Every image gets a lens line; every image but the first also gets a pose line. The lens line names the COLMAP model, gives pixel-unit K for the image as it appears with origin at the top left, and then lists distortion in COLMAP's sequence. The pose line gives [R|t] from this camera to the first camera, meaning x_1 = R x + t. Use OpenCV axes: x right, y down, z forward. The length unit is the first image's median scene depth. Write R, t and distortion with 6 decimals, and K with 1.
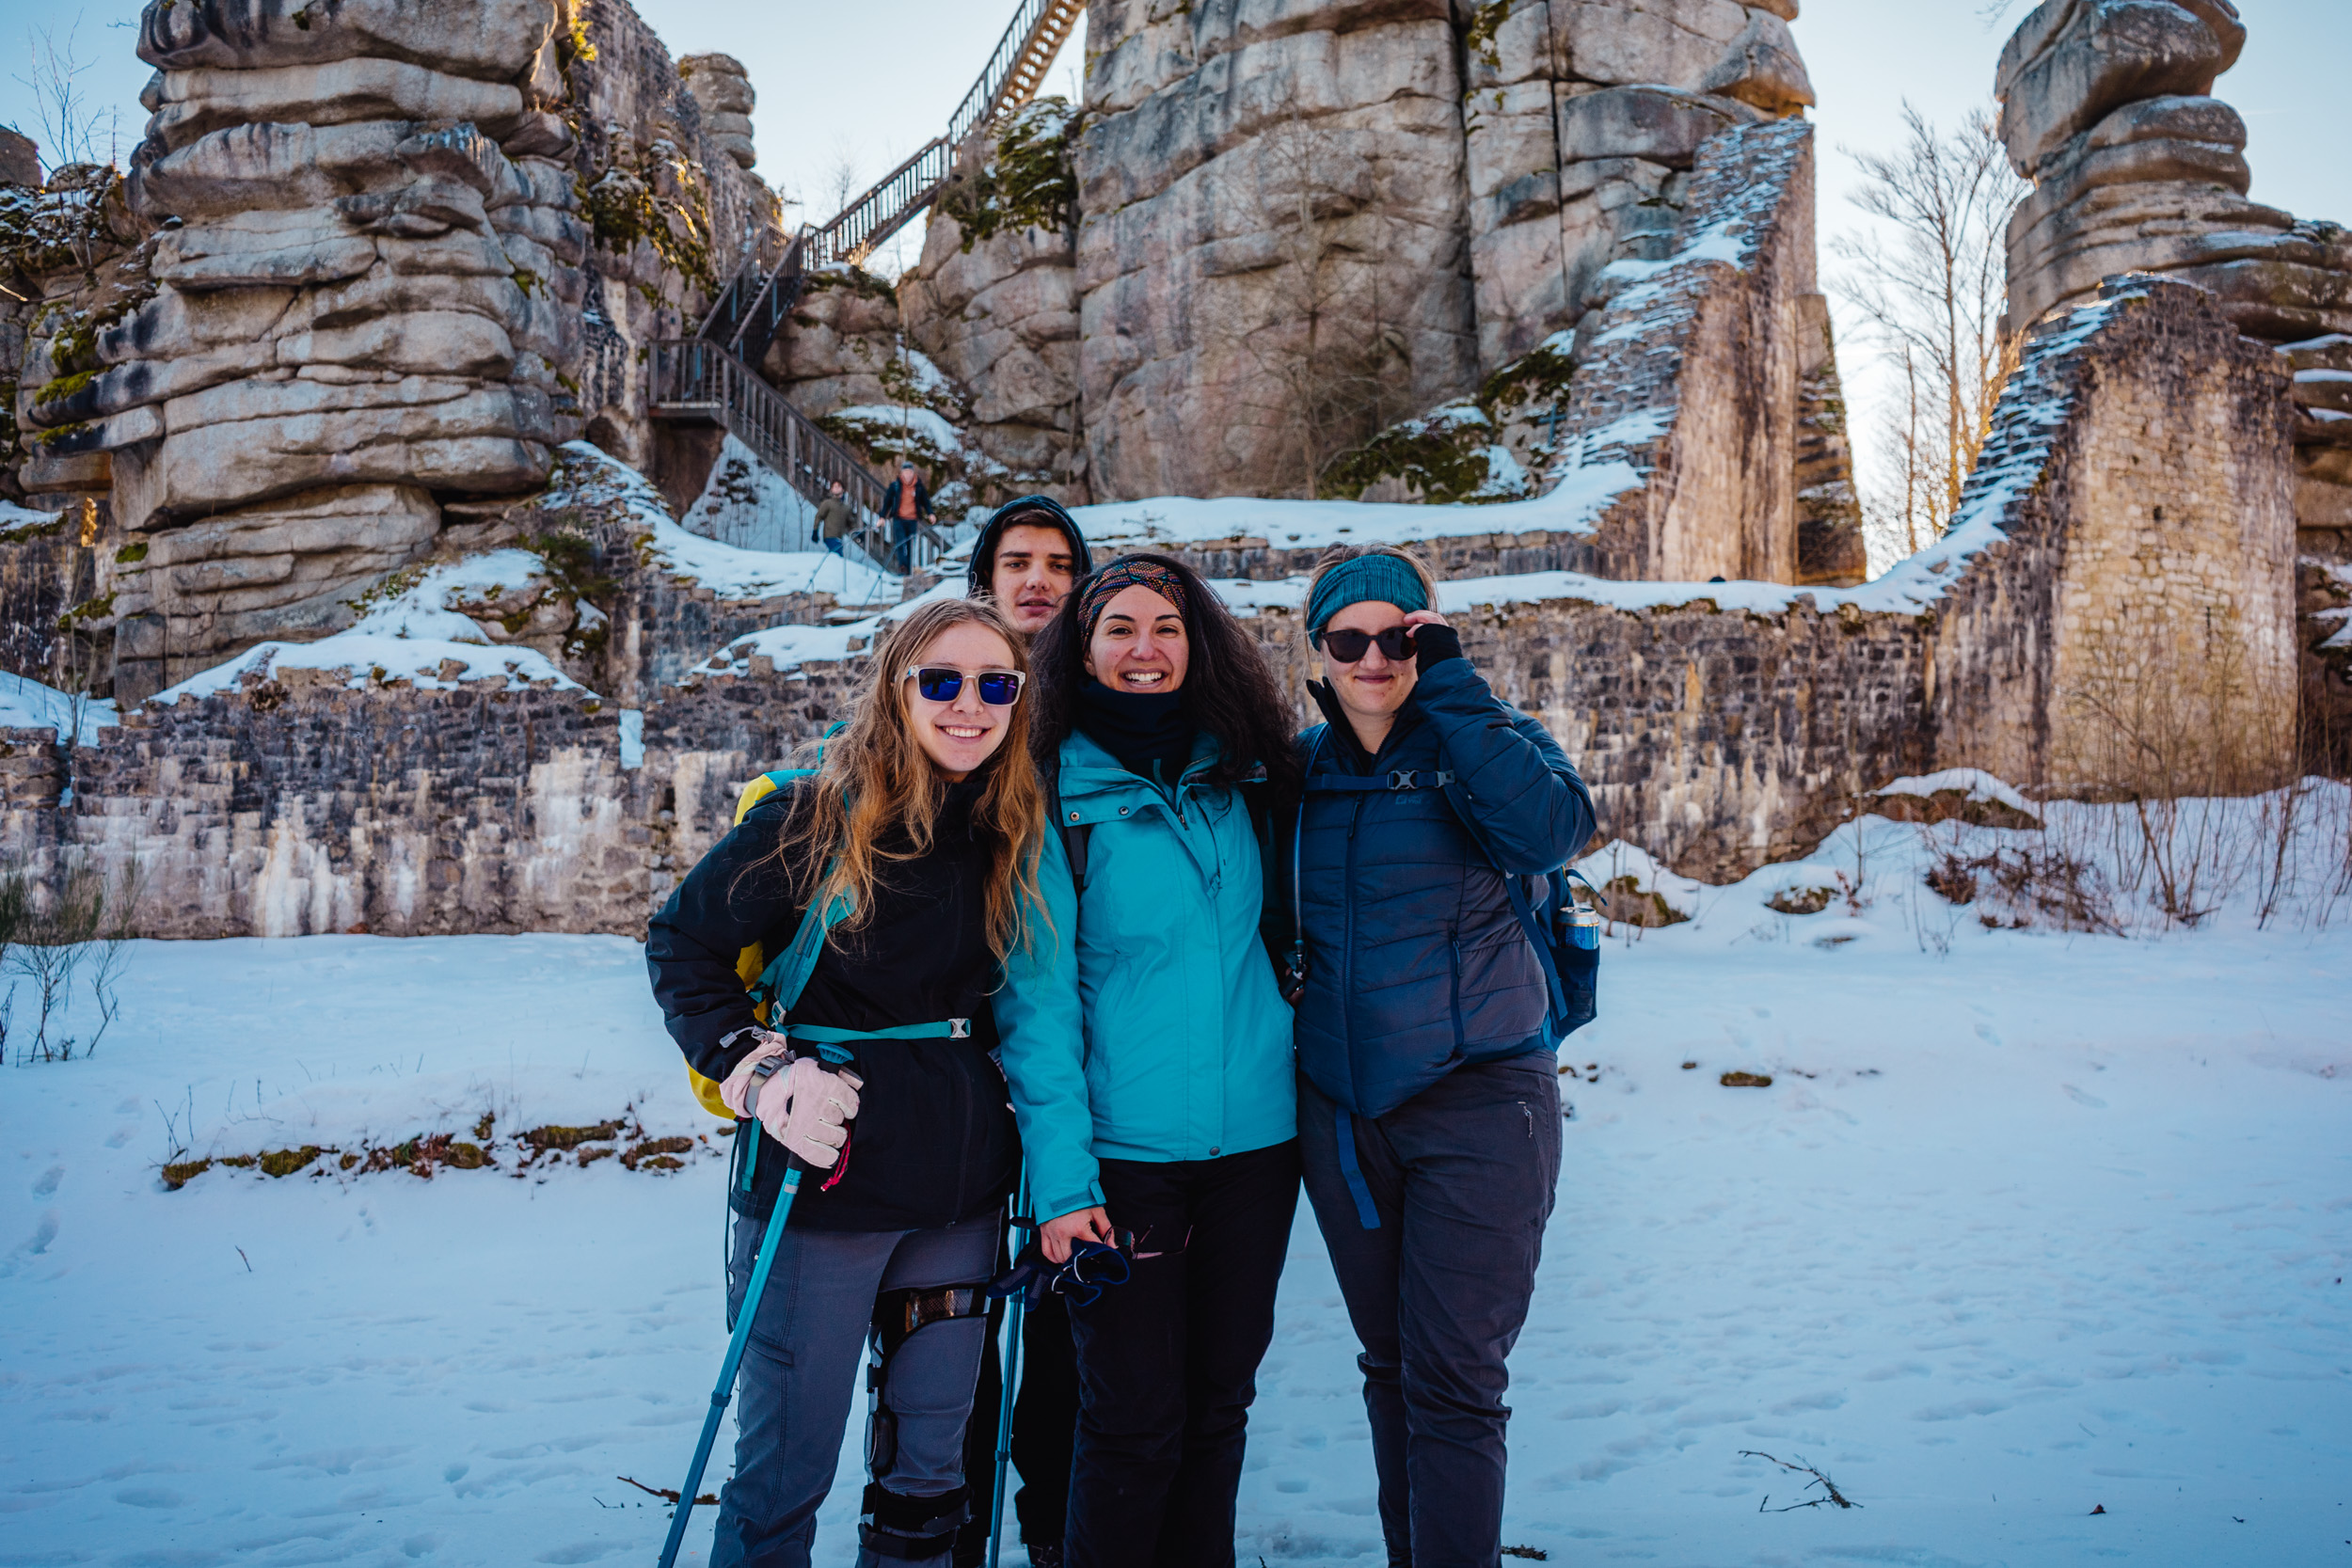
lens RADIAL K [[1956.0, 0, 1173.8], [0, 1956.0, 785.8], [0, 0, 1]] dist [0.001399, 0.012523]
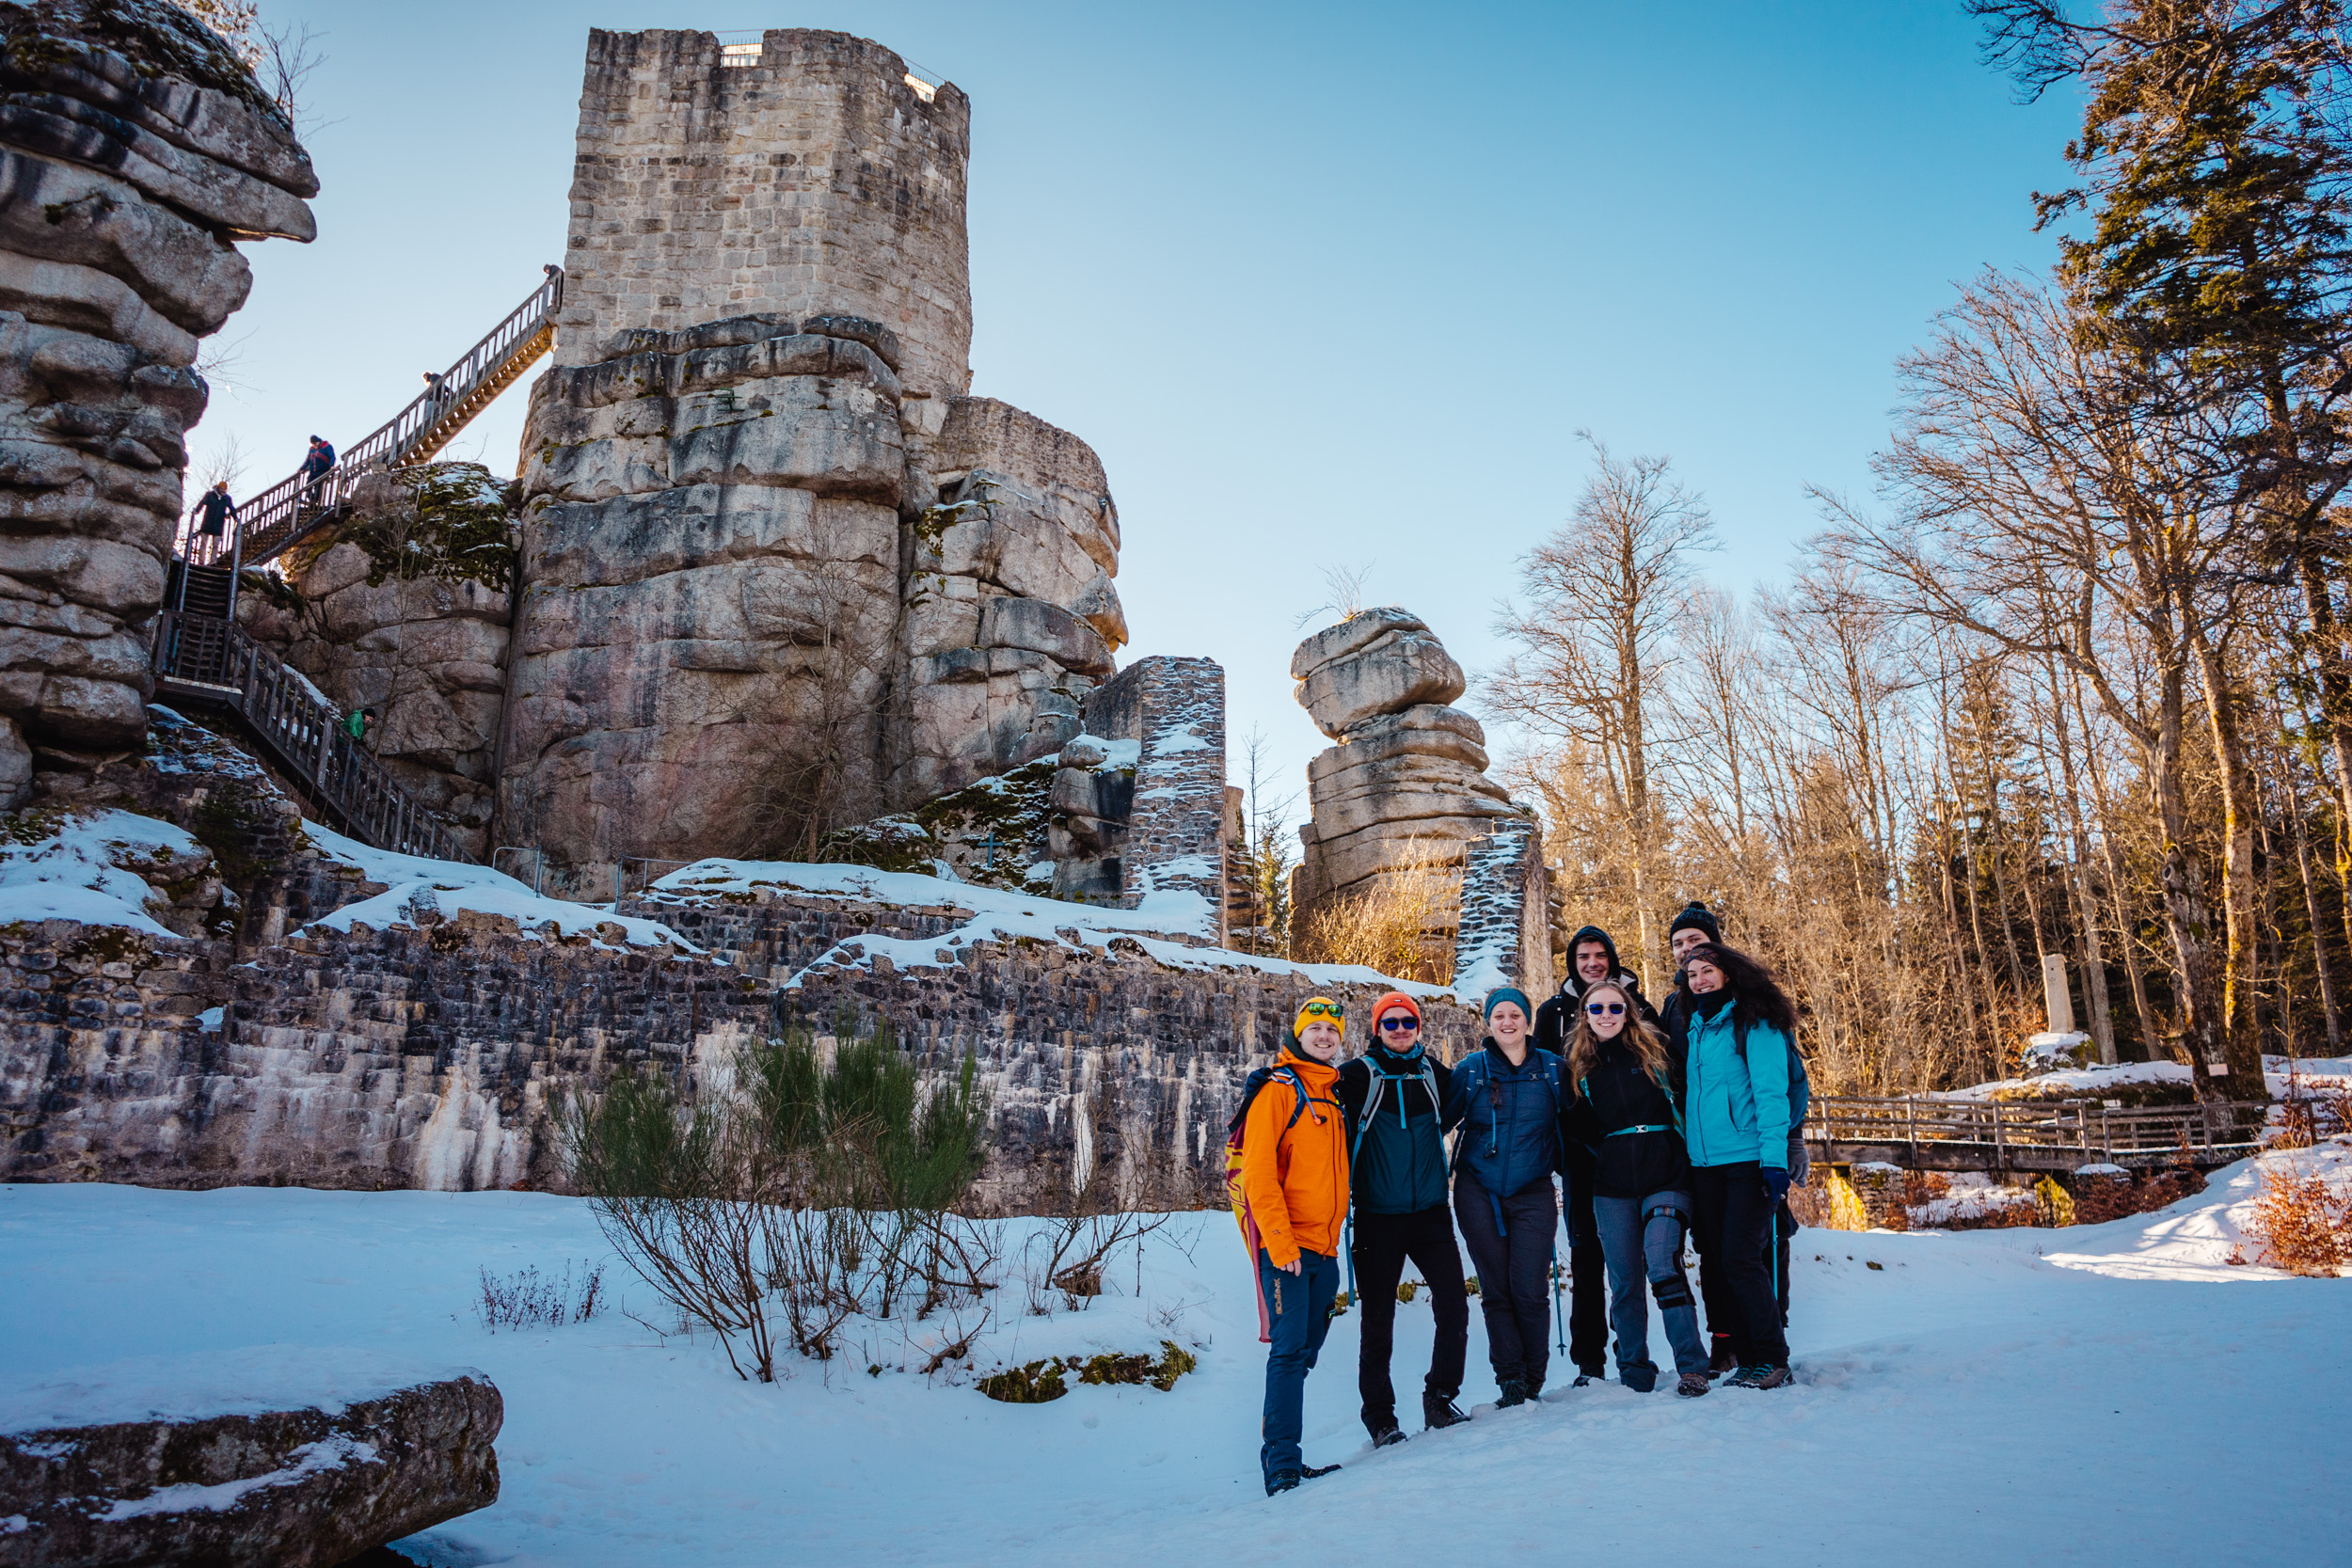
lens RADIAL K [[1895.7, 0, 1175.4], [0, 1895.7, 791.6], [0, 0, 1]] dist [-0.000436, 0.002424]
pose [[0.763818, 0.173405, 0.621701, -0.527218], [-0.029999, 0.971731, -0.234179, 0.062515], [-0.644734, 0.160220, 0.747428, 0.037693]]
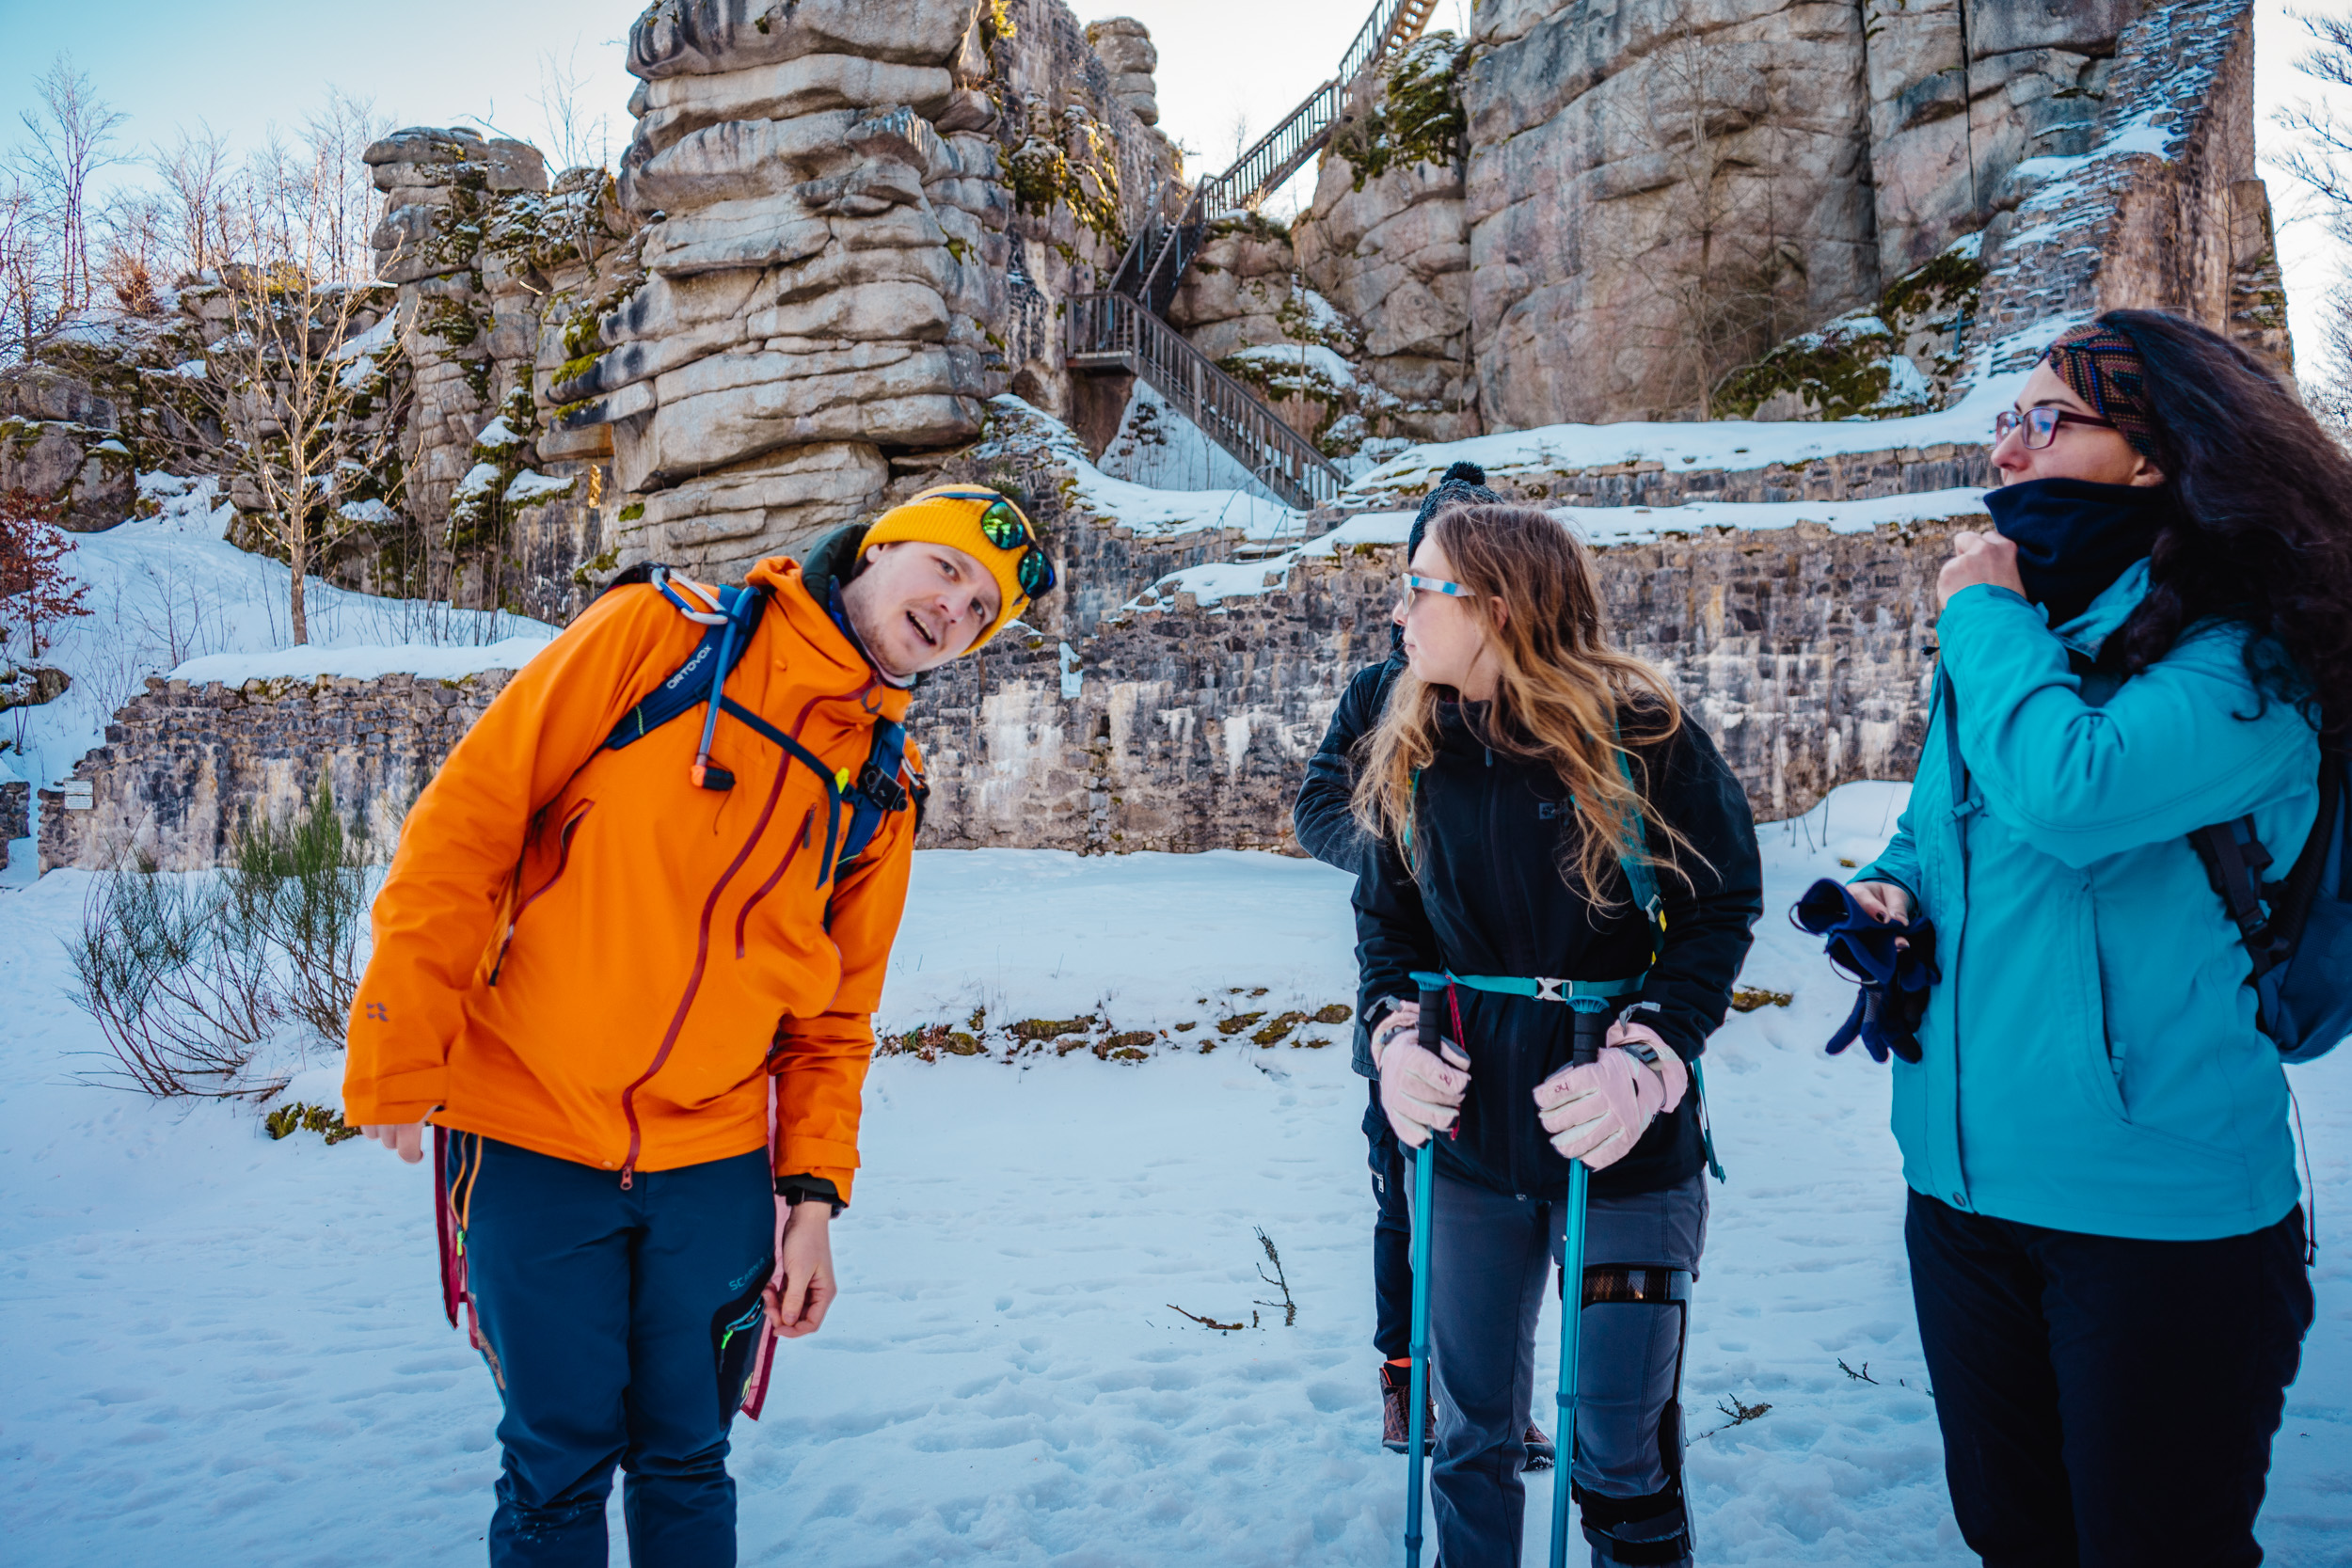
lens RADIAL K [[1892.7, 0, 1176.0], [0, 1892.7, 784.0], [0, 0, 1]] dist [-0.002118, 0.009390]
pose [[0.980460, -0.005569, -0.196641, -0.007010], [0.014102, 0.999017, 0.042020, -0.003176], [0.196214, -0.043972, 0.979575, -0.021766]]
